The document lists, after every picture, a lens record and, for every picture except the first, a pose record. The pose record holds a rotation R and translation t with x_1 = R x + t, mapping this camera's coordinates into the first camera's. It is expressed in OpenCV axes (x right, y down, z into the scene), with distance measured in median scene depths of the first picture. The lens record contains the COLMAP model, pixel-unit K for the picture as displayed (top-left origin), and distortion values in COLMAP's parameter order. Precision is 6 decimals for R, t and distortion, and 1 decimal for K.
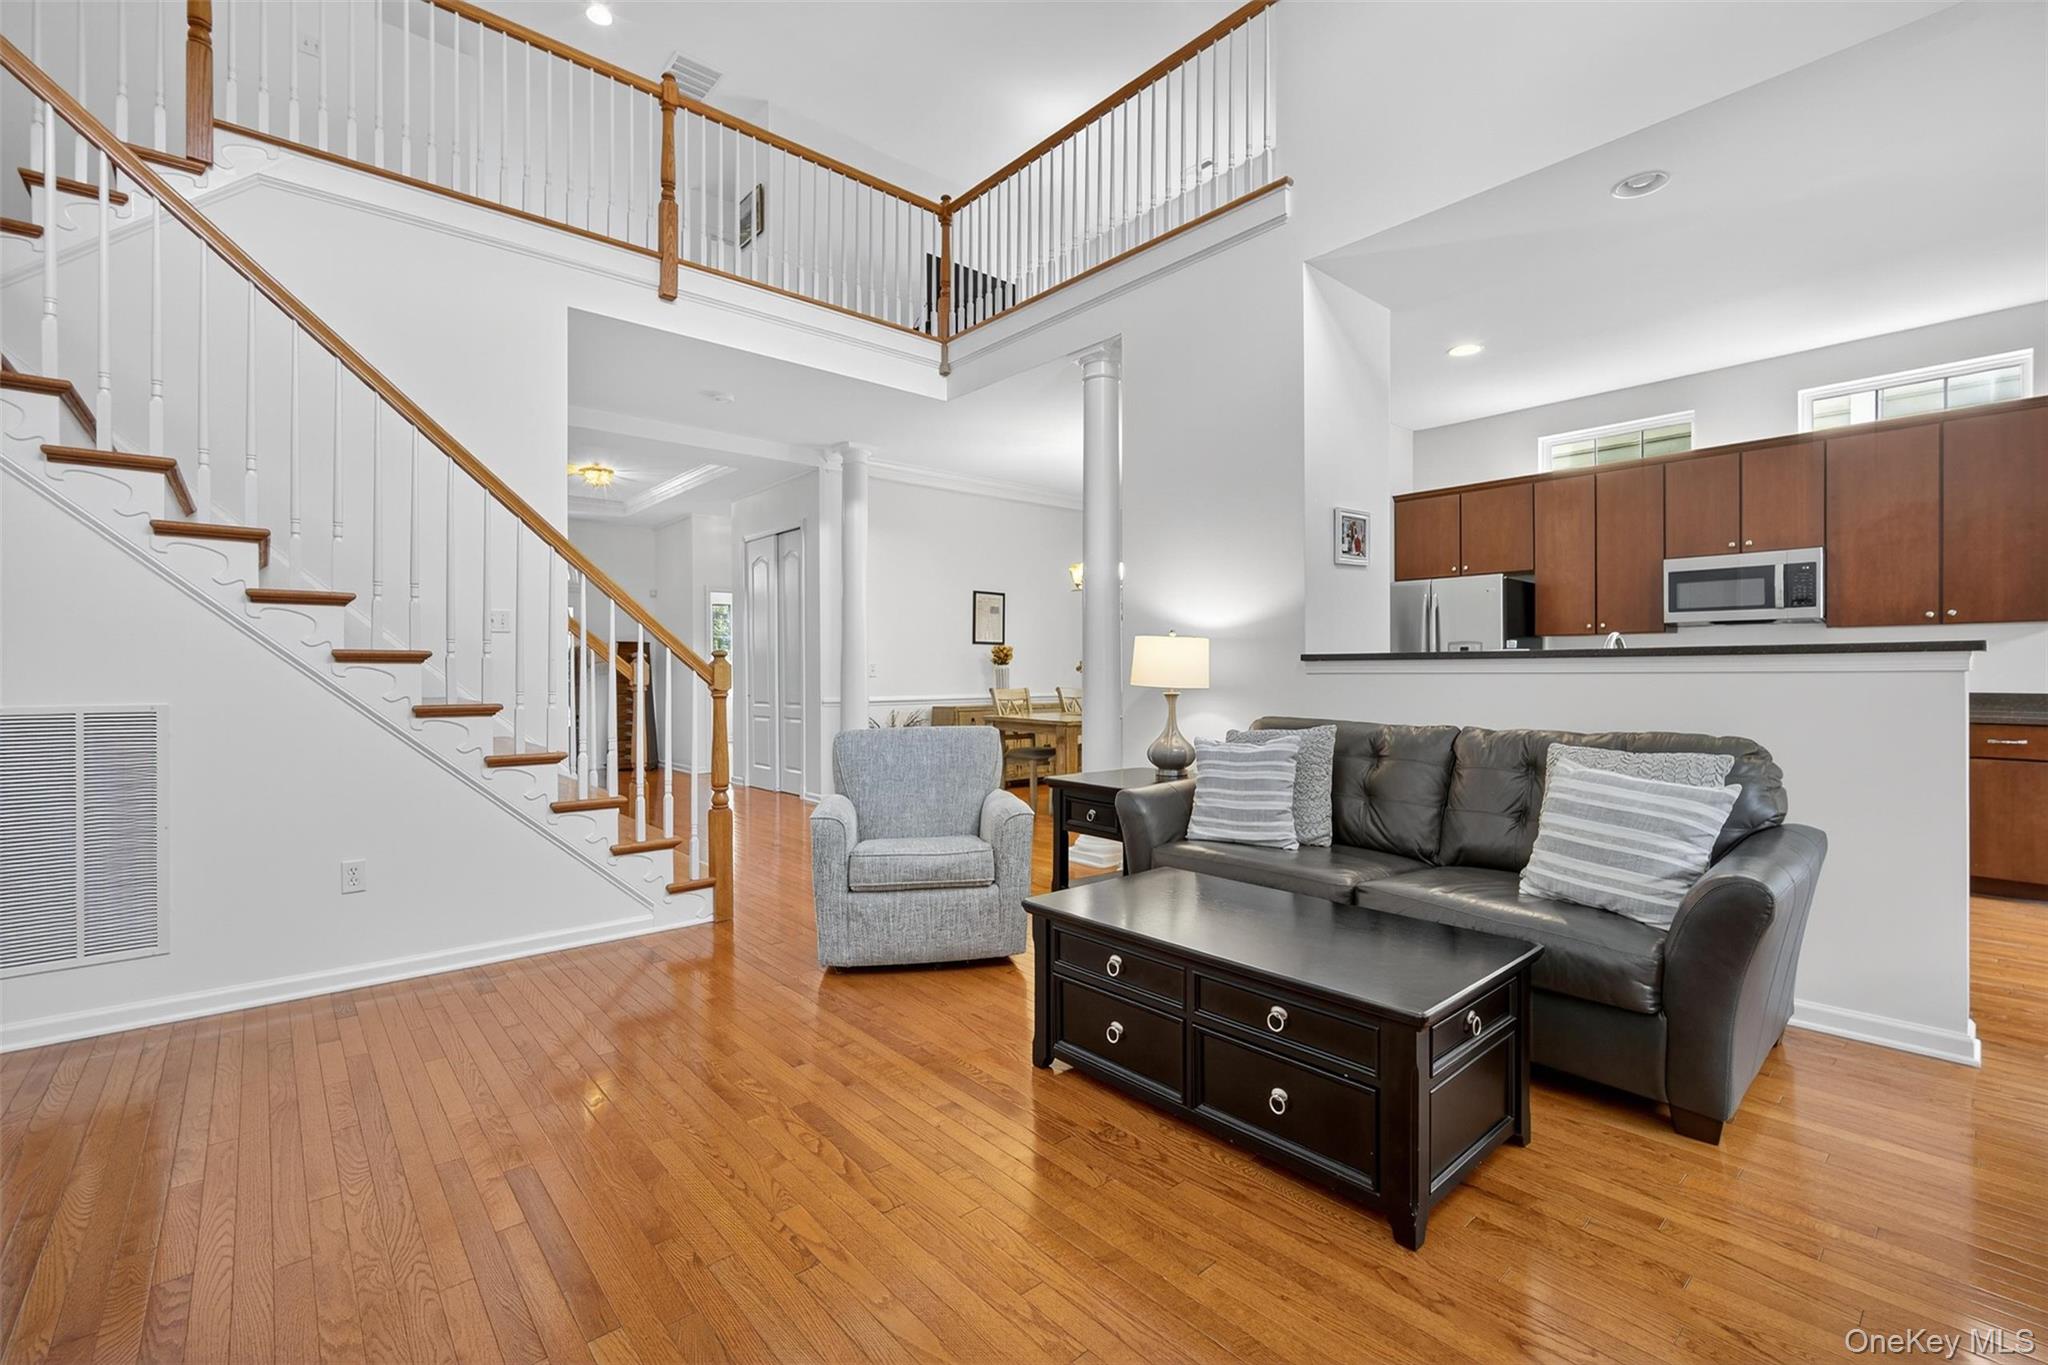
lens RADIAL K [[889.0, 0, 1026.2], [0, 889.0, 672.0], [0, 0, 1]] dist [-0.004492, -0.000382]
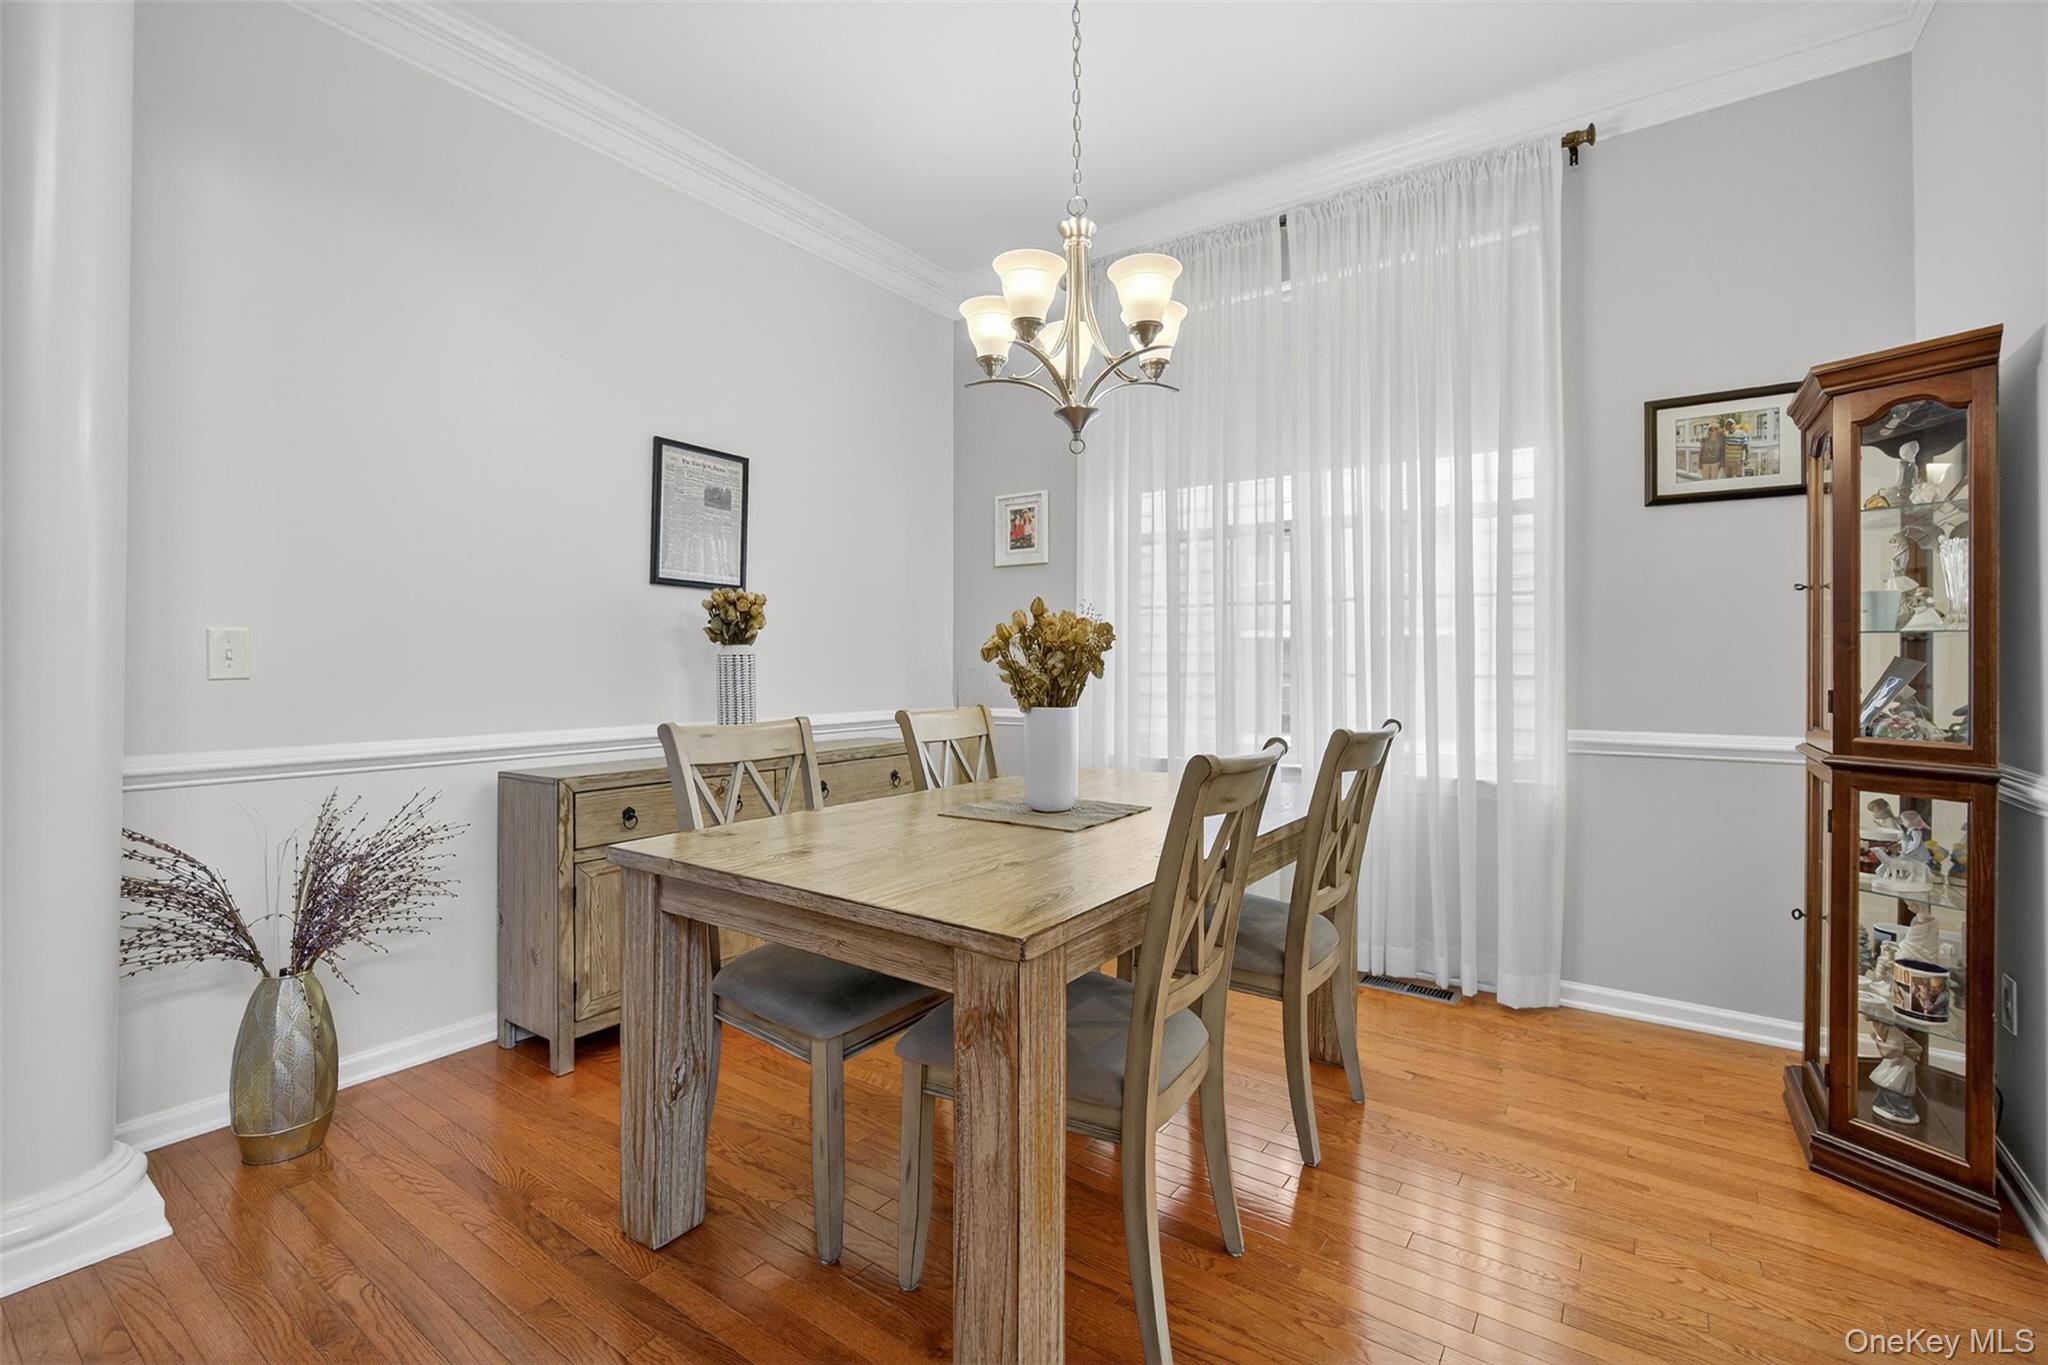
lens RADIAL K [[889.0, 0, 1020.6], [0, 889.0, 669.0], [0, 0, 1]] dist [-0.004492, -0.000382]
pose [[0.973249, 0.000690, 0.229751, 0.002531], [-0.001196, 0.999997, 0.002063, 0.001109], [-0.229749, -0.002283, 0.973247, 0.620354]]
